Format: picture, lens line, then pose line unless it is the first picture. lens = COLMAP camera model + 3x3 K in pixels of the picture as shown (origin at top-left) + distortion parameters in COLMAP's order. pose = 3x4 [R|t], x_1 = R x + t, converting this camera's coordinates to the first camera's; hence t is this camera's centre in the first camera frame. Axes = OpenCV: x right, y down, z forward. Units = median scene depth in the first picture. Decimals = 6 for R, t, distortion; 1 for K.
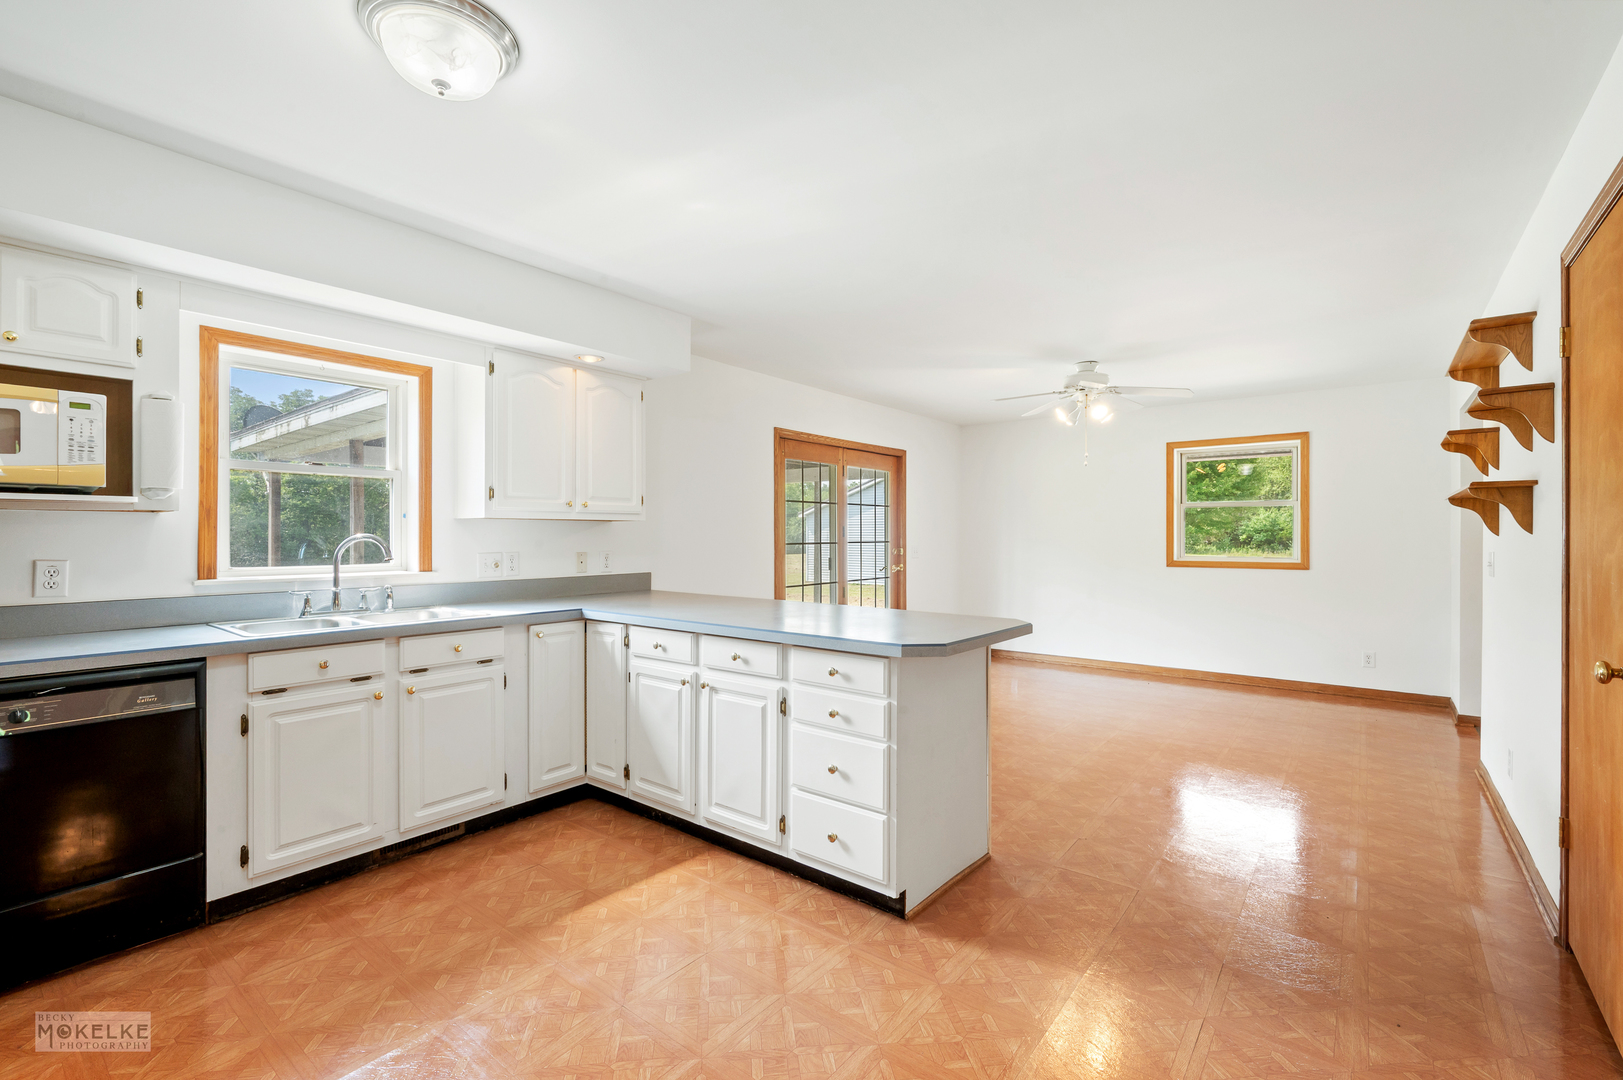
lens RADIAL K [[705.7, 0, 811.5], [0, 705.7, 540.0], [0, 0, 1]] dist [-0.000683, -0.000167]
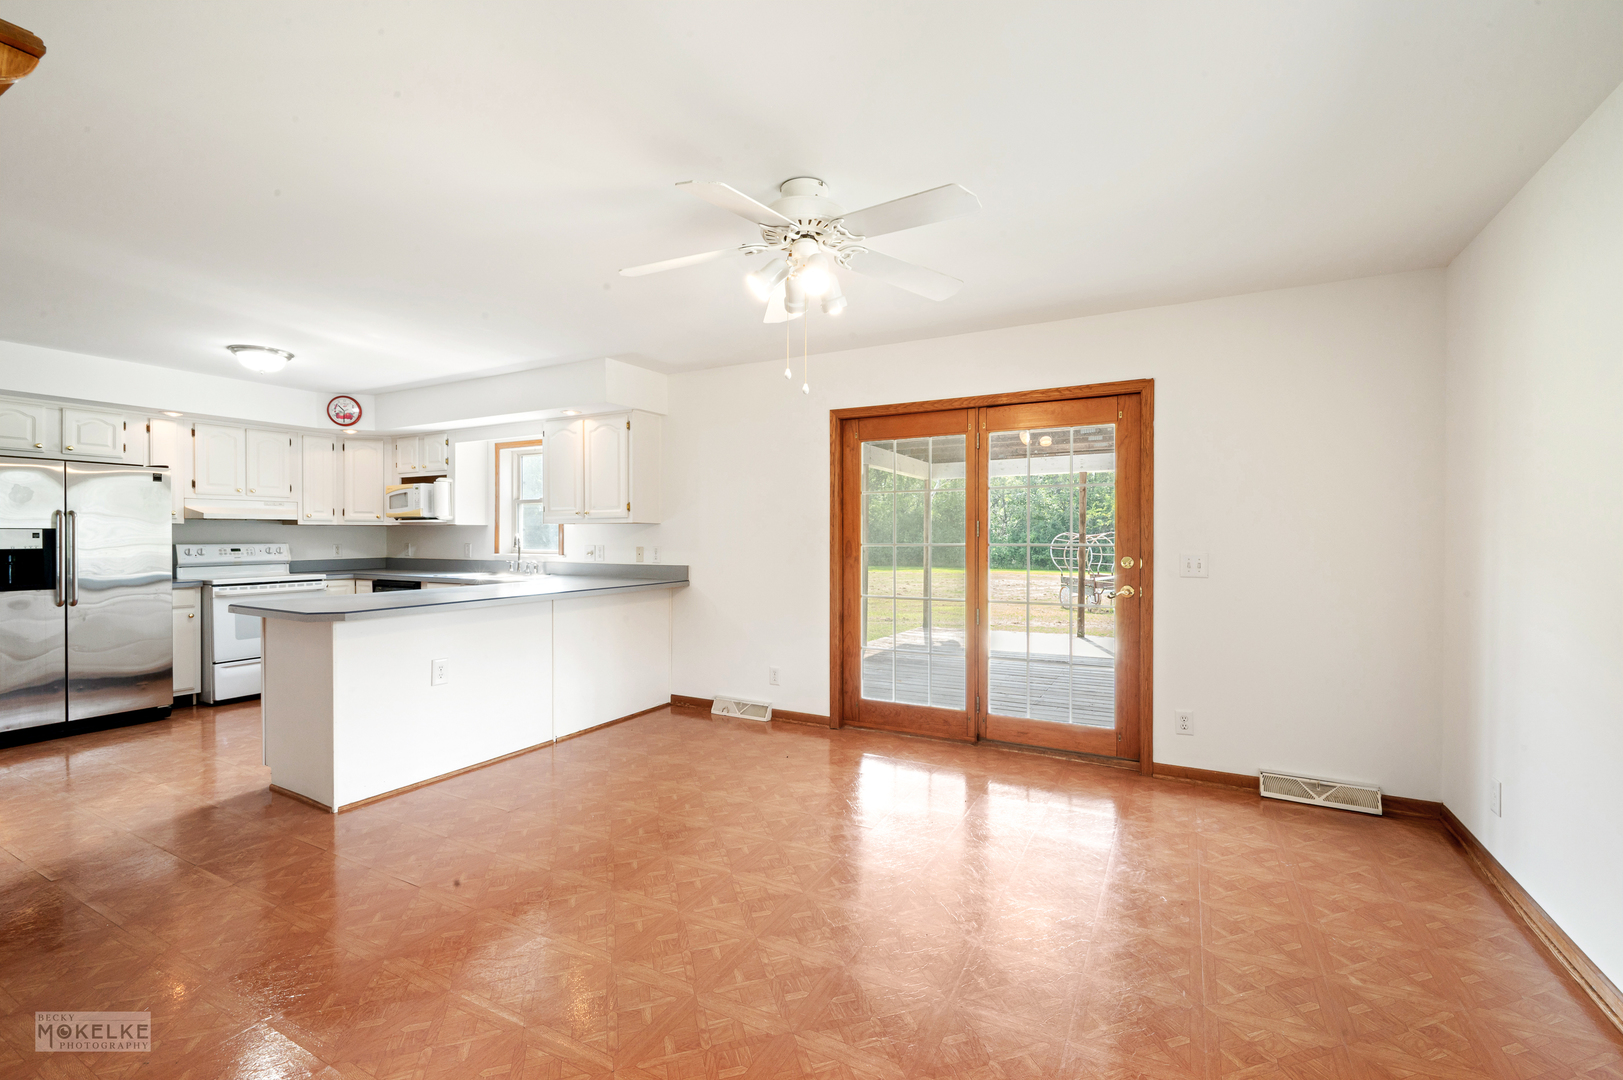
lens RADIAL K [[705.7, 0, 811.5], [0, 705.7, 540.0], [0, 0, 1]] dist [-0.000683, -0.000167]
pose [[0.169624, 0.000653, -0.985509, 1.395731], [-0.010346, 0.999946, -0.001118, 0.002869], [0.985454, 0.010386, 0.169622, 1.440842]]
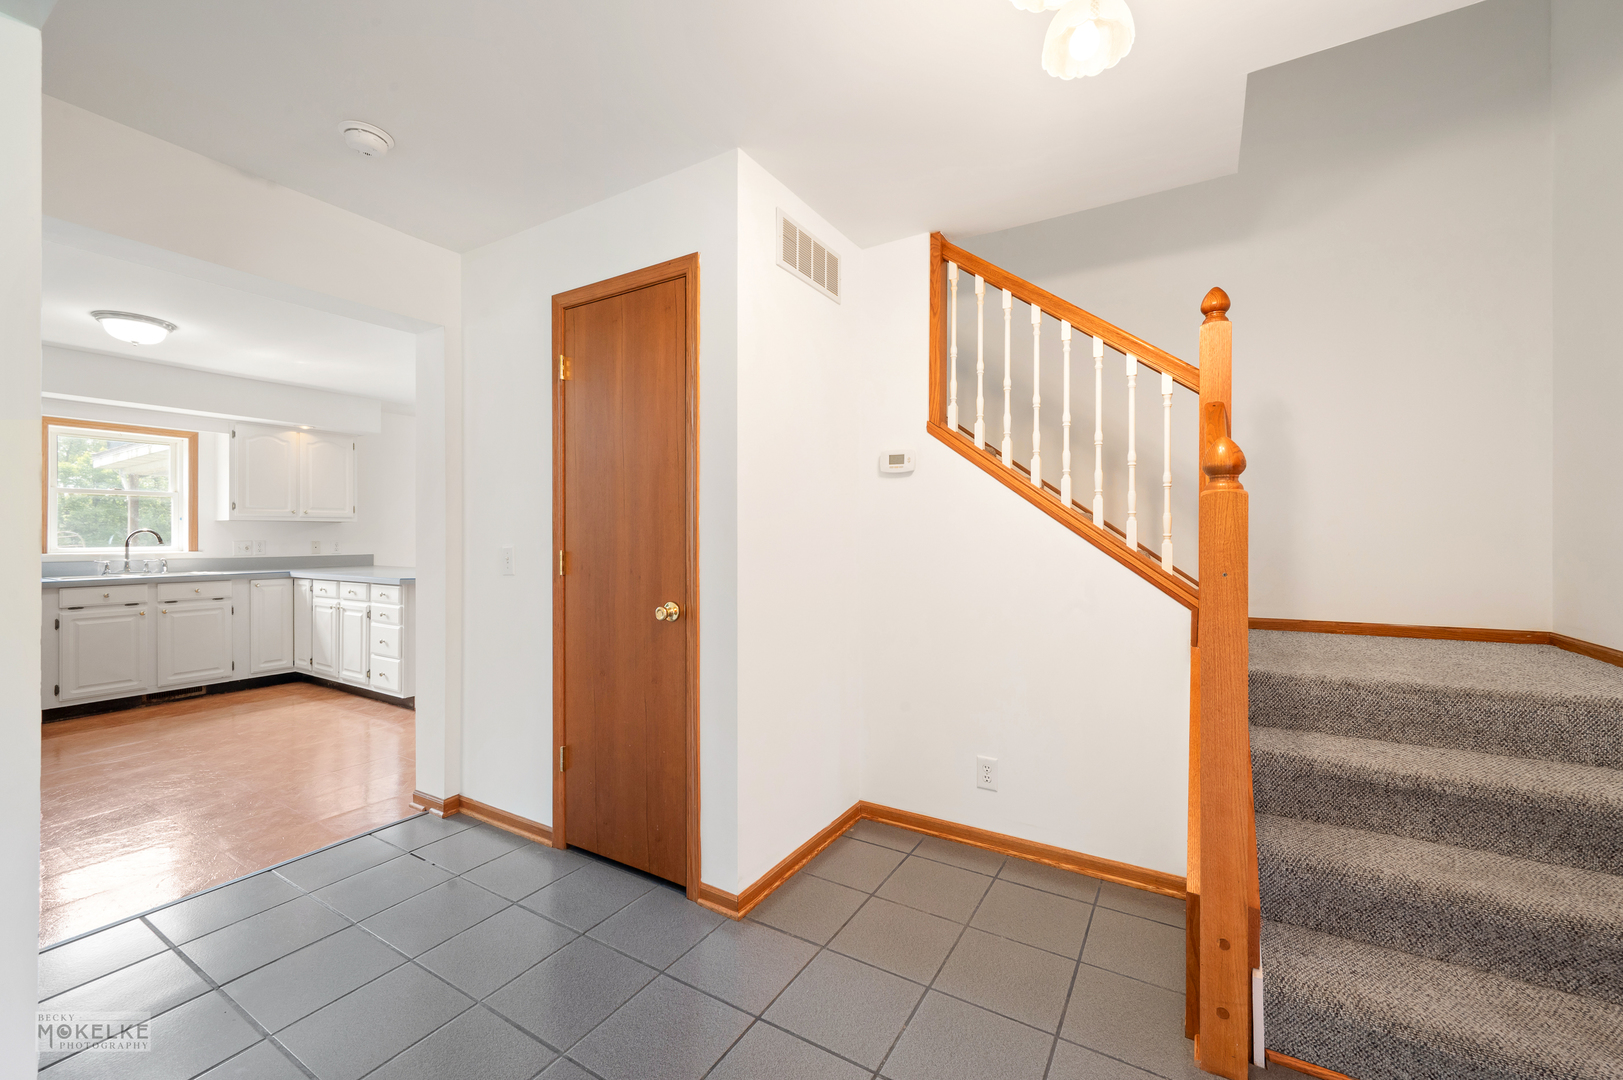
lens RADIAL K [[651.8, 0, 811.5], [0, 651.8, 540.0], [0, 0, 1]] dist [-0.000660, 0.003748]
pose [[0.993337, -0.004339, 0.115164, 0.843380], [0.004391, 0.999990, -0.000199, 0.026045], [-0.115162, 0.000704, 0.993347, -0.831157]]
